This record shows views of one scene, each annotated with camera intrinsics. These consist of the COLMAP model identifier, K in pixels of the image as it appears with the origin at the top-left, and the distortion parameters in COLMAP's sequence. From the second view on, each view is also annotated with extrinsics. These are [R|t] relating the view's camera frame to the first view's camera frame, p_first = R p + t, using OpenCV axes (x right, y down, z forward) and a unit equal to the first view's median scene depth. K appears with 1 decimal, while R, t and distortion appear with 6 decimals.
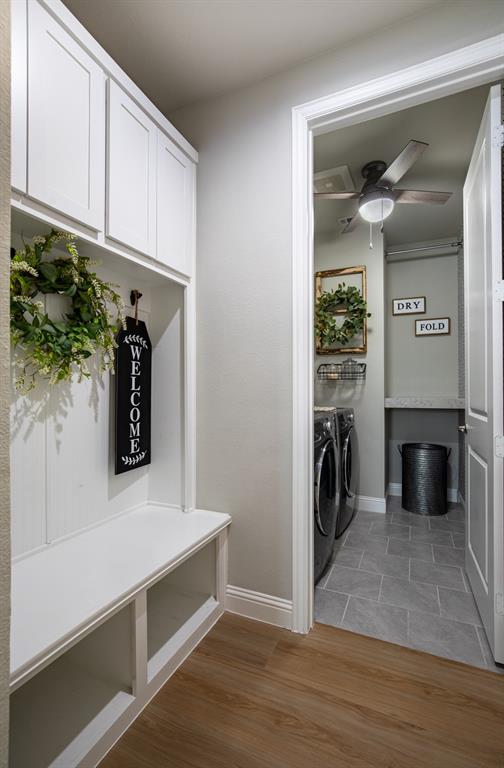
lens RADIAL K [[352.1, 0, 251.8], [0, 352.1, 385.2], [0, 0, 1]] dist [-0.032103, 0.002770]
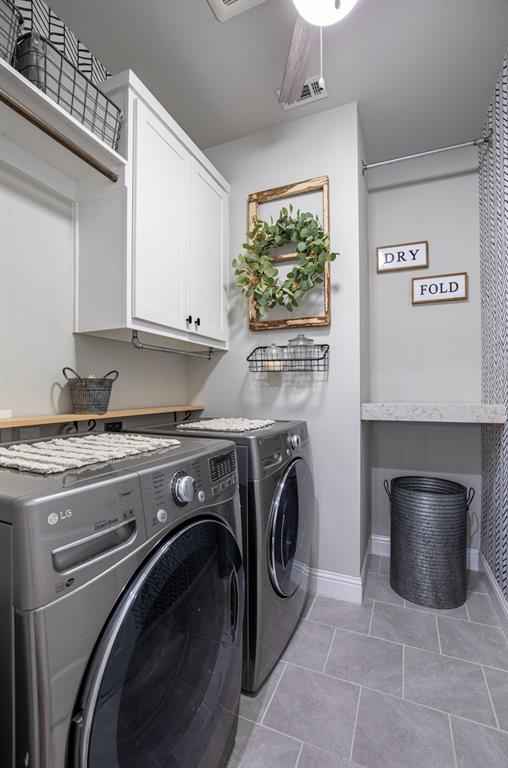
lens RADIAL K [[352.1, 0, 247.8], [0, 352.1, 387.8], [0, 0, 1]] dist [-0.032103, 0.002770]
pose [[0.999880, -0.000321, 0.015476, 0.178541], [0.000231, 0.999983, 0.005809, 0.007270], [-0.015478, -0.005805, 0.999863, 0.412629]]
